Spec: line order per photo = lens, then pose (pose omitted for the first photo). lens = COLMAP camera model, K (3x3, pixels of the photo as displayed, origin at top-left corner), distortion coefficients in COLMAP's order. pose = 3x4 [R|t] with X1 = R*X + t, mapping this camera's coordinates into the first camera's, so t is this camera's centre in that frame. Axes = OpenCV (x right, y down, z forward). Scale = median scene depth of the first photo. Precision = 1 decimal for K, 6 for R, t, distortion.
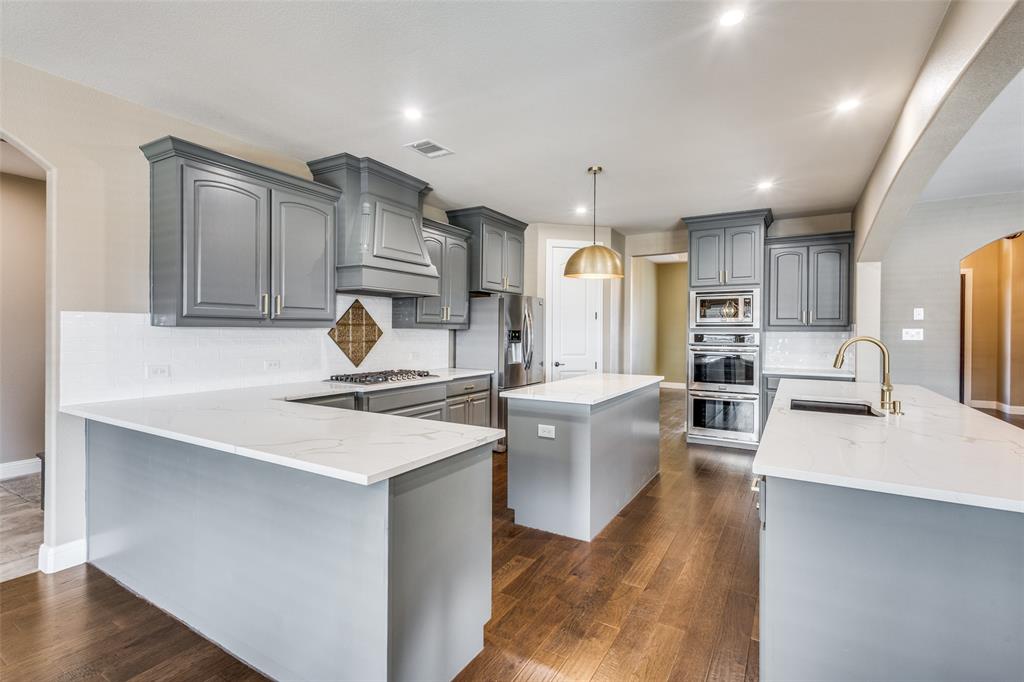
lens RADIAL K [[474.6, 0, 510.2], [0, 474.6, 336.1], [0, 0, 1]] dist [0.010605, -0.000489]
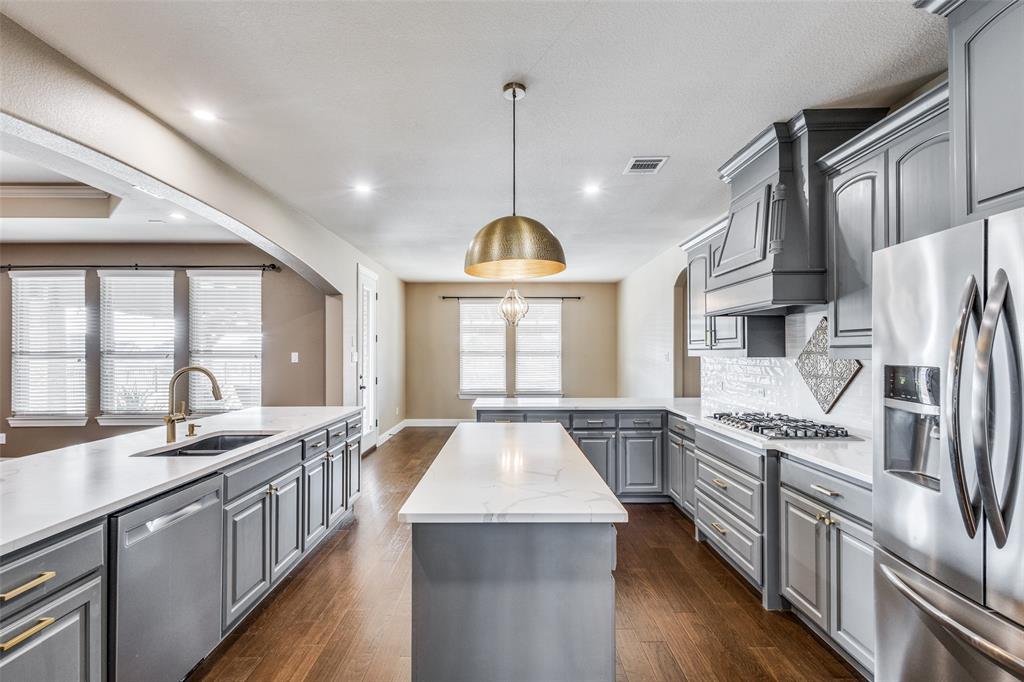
lens RADIAL K [[474.6, 0, 502.9], [0, 474.6, 348.1], [0, 0, 1]] dist [0.010605, -0.000489]
pose [[-0.861416, -0.010351, -0.507794, 0.391134], [-0.009841, 0.999945, -0.003688, -0.021220], [0.507805, 0.001820, -0.861470, 1.201137]]
